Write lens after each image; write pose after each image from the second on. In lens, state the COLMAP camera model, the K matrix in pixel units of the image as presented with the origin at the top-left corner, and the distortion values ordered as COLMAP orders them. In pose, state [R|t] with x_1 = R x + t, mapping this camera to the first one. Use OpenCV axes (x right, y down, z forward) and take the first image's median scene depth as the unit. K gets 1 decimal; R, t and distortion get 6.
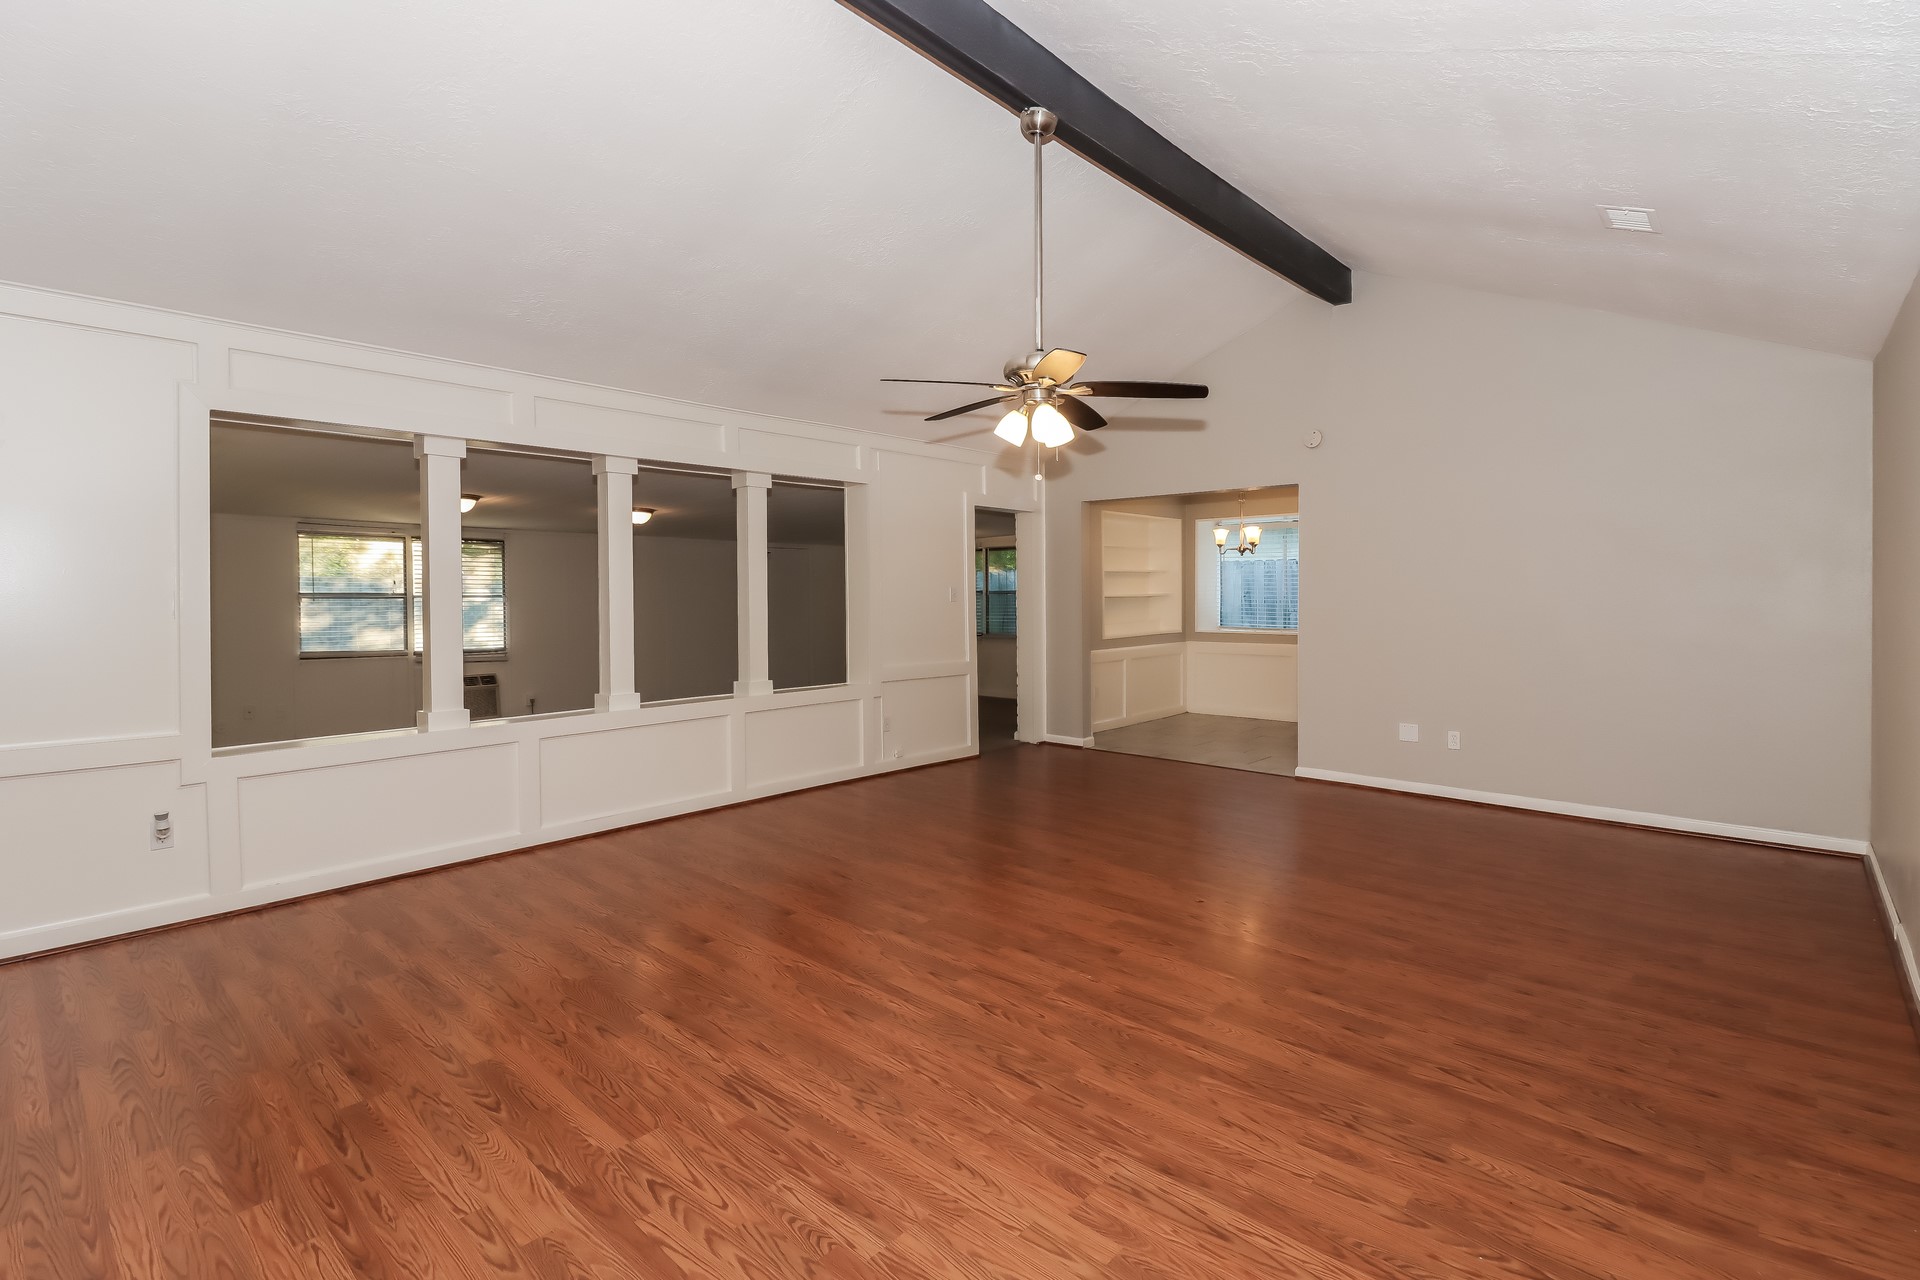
lens RADIAL K [[879.3, 0, 975.2], [0, 879.3, 589.6], [0, 0, 1]] dist [0.018791, -0.002437]
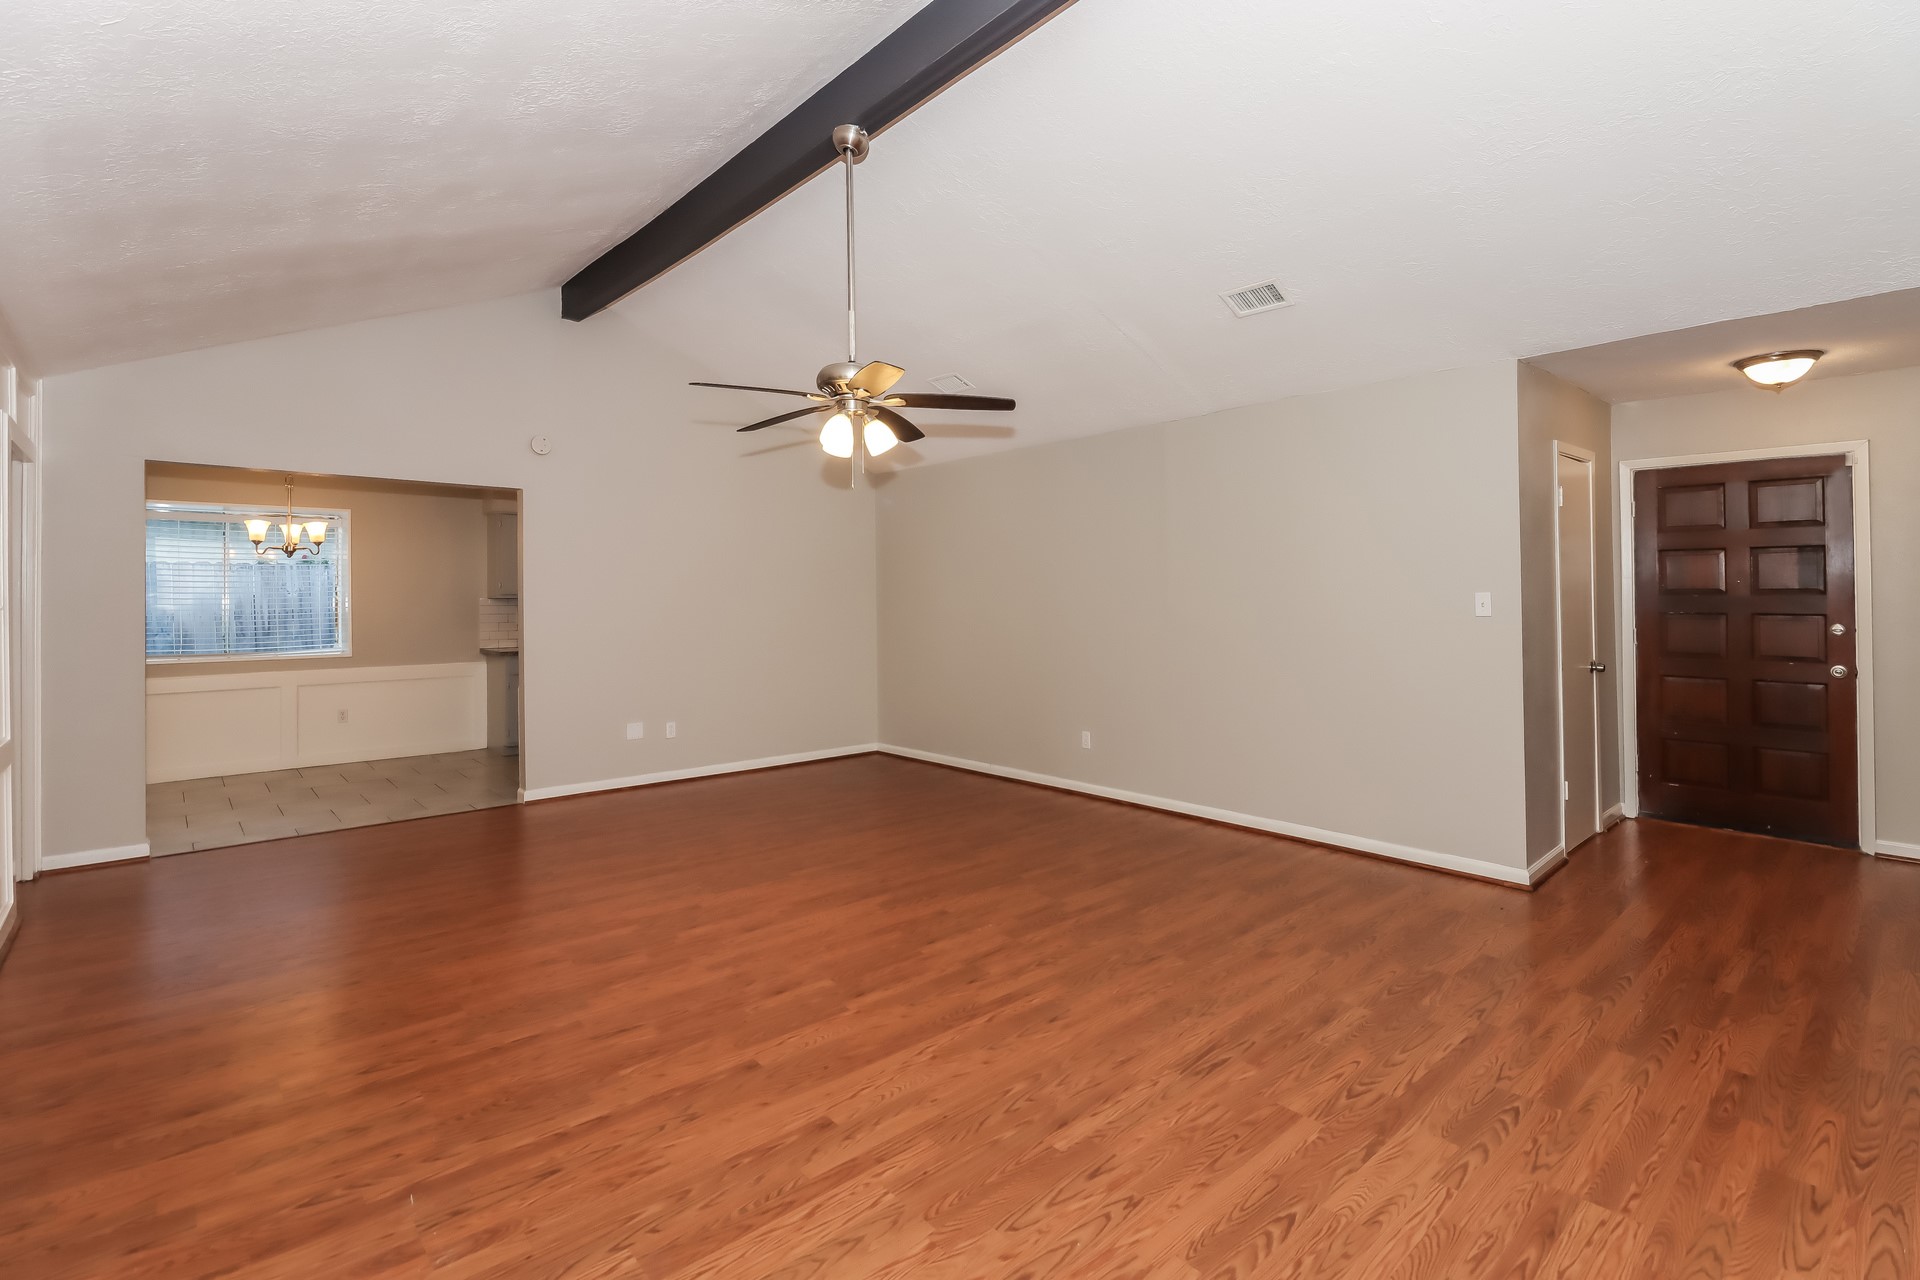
lens RADIAL K [[879.3, 0, 931.0], [0, 879.3, 596.4], [0, 0, 1]] dist [0.018791, -0.002437]
pose [[0.120498, 0.012098, 0.992640, -1.354712], [-0.003687, 0.999924, -0.011739, 0.007628], [-0.992707, -0.002246, 0.120533, 1.179417]]
